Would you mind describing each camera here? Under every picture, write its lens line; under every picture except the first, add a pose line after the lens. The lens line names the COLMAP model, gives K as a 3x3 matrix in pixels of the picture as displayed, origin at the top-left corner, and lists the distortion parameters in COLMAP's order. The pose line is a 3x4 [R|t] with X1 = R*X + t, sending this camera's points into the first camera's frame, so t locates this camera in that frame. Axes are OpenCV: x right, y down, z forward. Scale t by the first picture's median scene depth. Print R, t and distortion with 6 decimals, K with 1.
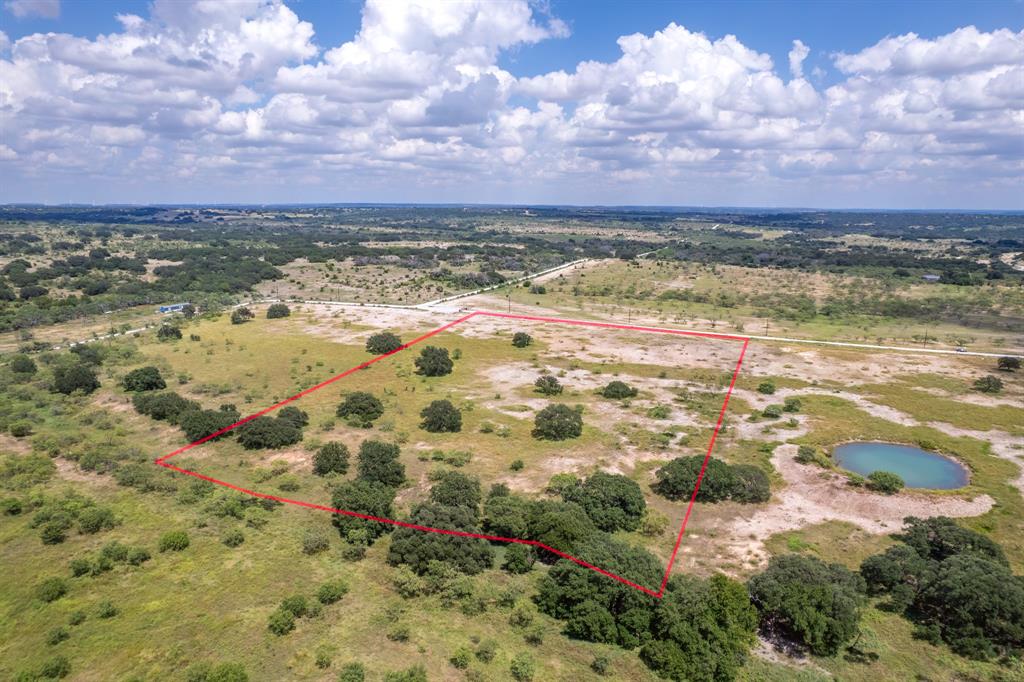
lens RADIAL K [[665.9, 0, 534.6], [0, 665.9, 344.0], [0, 0, 1]] dist [-0.078013, 0.062214]
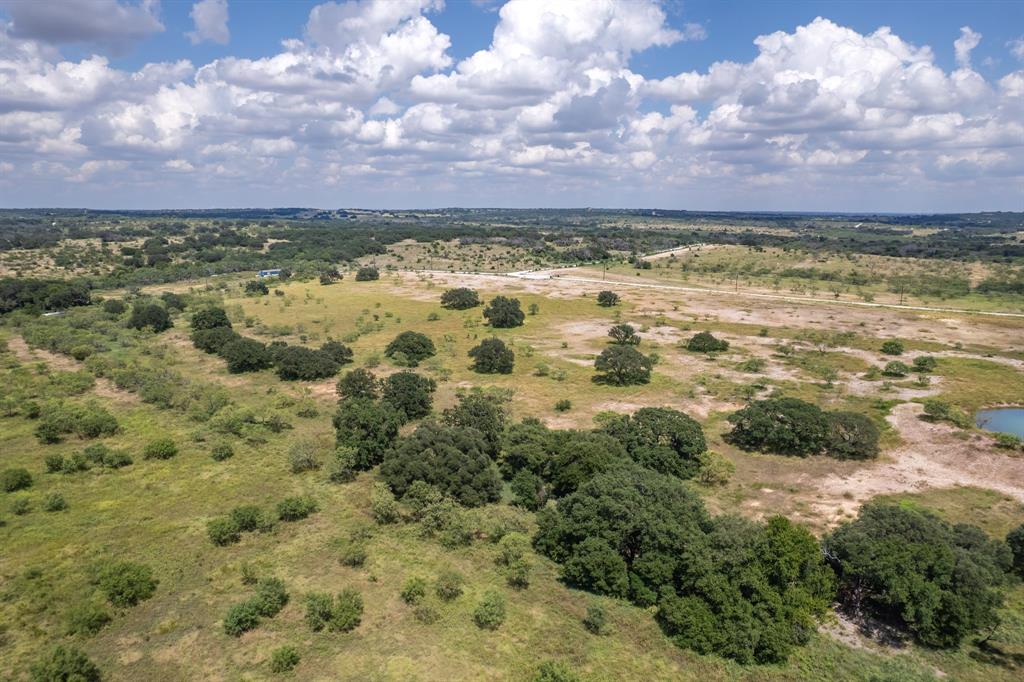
lens RADIAL K [[666.8, 0, 526.6], [0, 666.8, 334.1], [0, 0, 1]] dist [-0.079535, 0.071938]
pose [[0.979279, 0.022430, -0.201269, 0.064775], [-0.027427, 0.999380, -0.022075, 0.074269], [0.200649, 0.027138, 0.979287, 0.101484]]
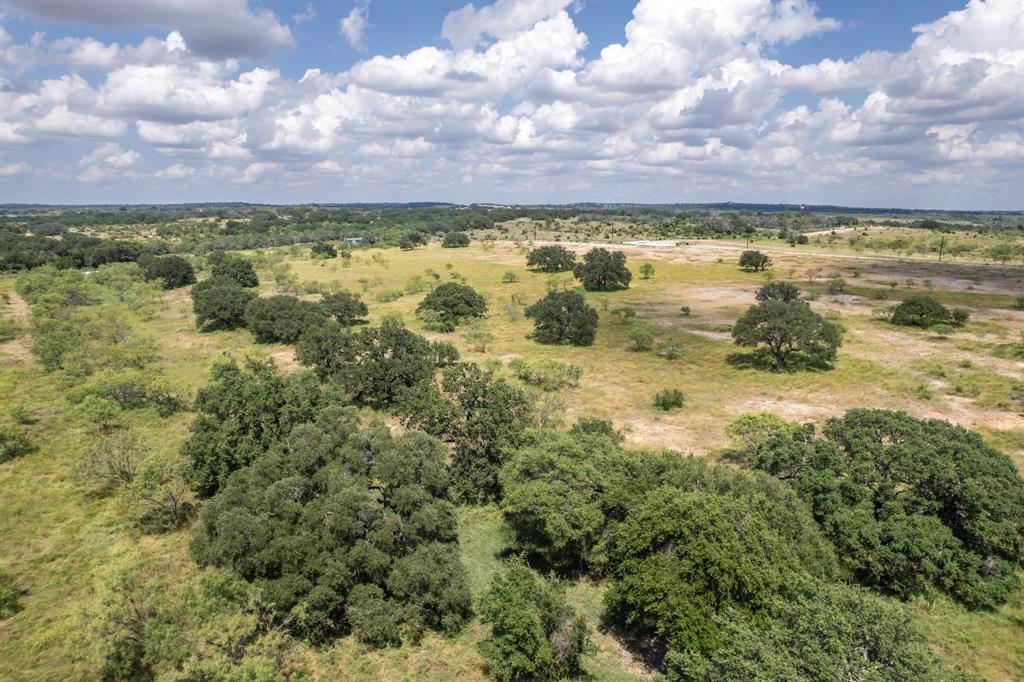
lens RADIAL K [[661.9, 0, 496.5], [0, 661.9, 316.2], [0, 0, 1]] dist [-0.099236, 0.067527]
pose [[0.900086, 0.042370, -0.433648, 0.039110], [-0.064902, 0.997195, -0.037278, 0.100231], [0.430852, 0.061698, 0.900311, 0.363032]]
